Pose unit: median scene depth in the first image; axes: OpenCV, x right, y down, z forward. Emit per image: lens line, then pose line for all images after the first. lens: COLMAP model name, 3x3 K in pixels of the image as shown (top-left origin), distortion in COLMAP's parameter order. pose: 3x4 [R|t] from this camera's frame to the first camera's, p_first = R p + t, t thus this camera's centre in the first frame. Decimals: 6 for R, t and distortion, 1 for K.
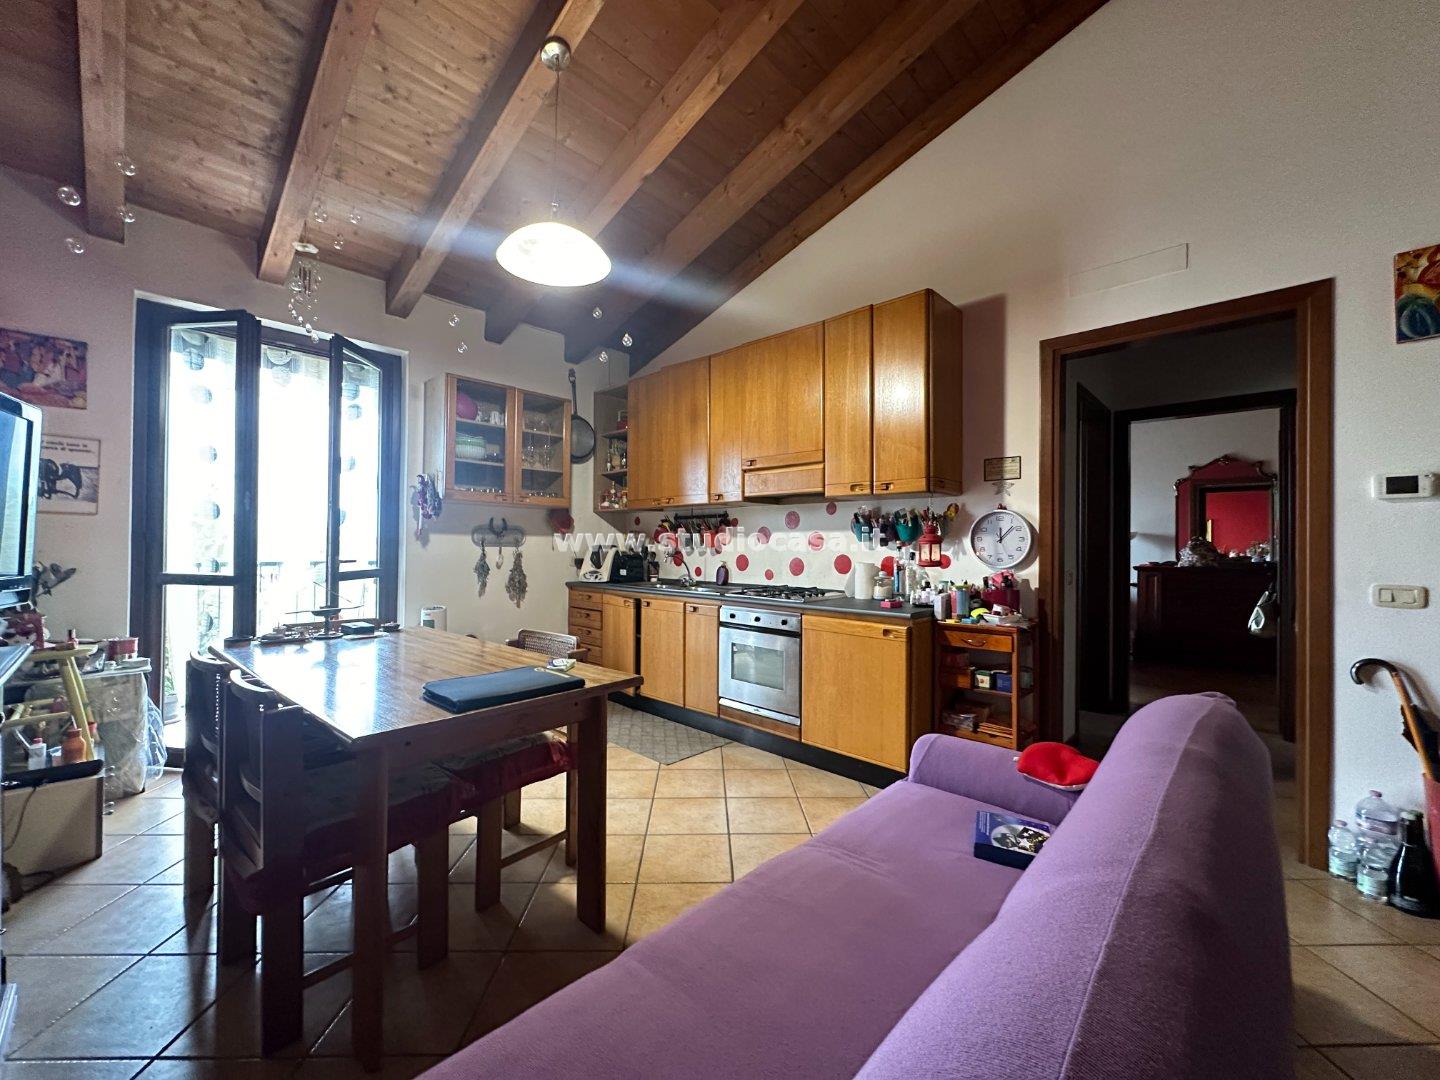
lens RADIAL K [[573.0, 0, 718.7], [0, 573.0, 539.8], [0, 0, 1]] dist [-0.005733, 0.001231]
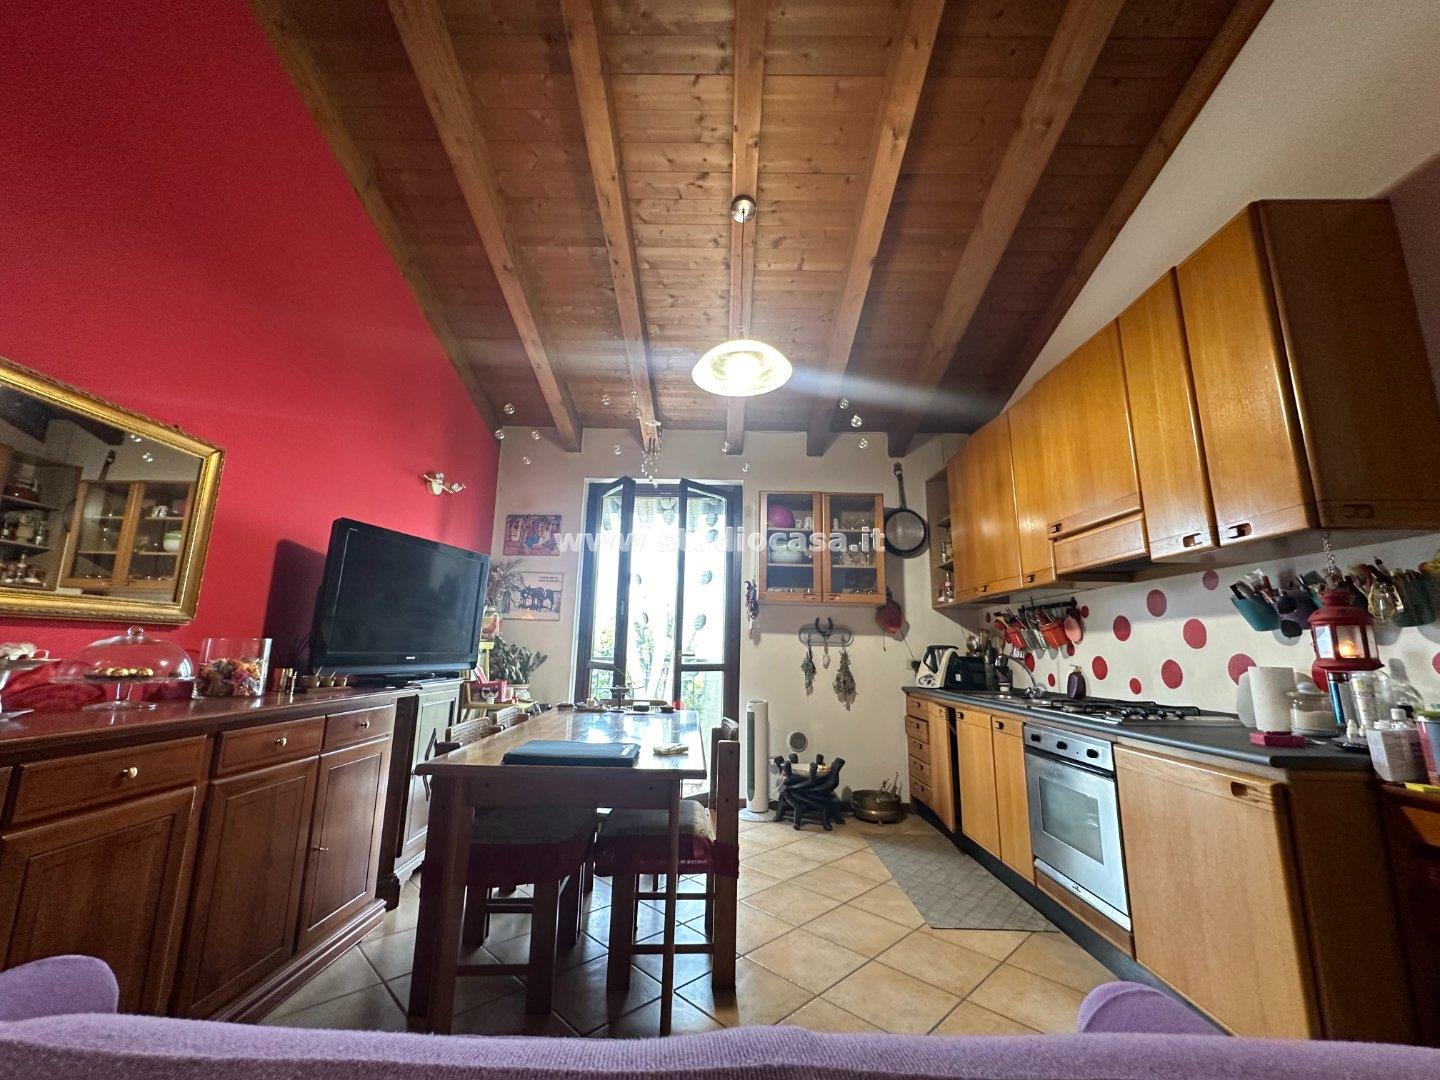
lens RADIAL K [[573.0, 0, 718.7], [0, 573.0, 539.8], [0, 0, 1]] dist [-0.005733, 0.001231]
pose [[0.686054, -0.133567, -0.715185, 0.275182], [-0.007934, 0.981572, -0.190928, 0.025676], [0.727507, 0.136661, 0.672352, 0.170888]]
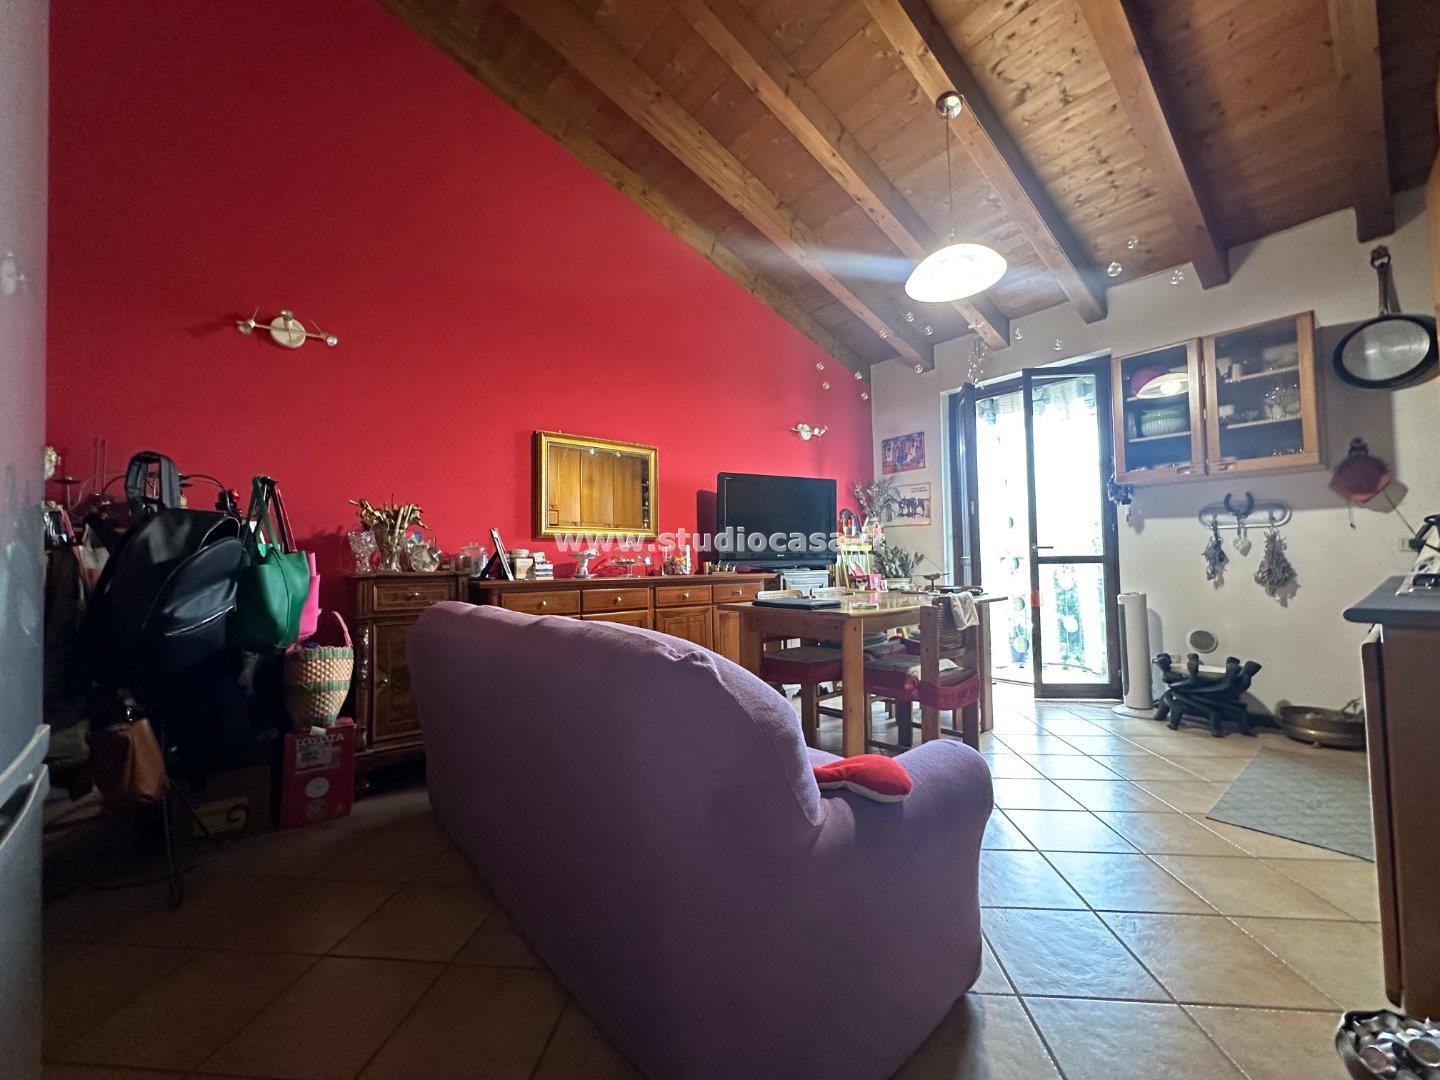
lens RADIAL K [[573.0, 0, 718.7], [0, 573.0, 539.8], [0, 0, 1]] dist [-0.005733, 0.001231]
pose [[-0.122046, -0.050137, -0.991257, 0.578018], [0.020753, 0.998376, -0.053052, 0.063857], [0.992307, -0.027046, -0.120807, 0.413755]]
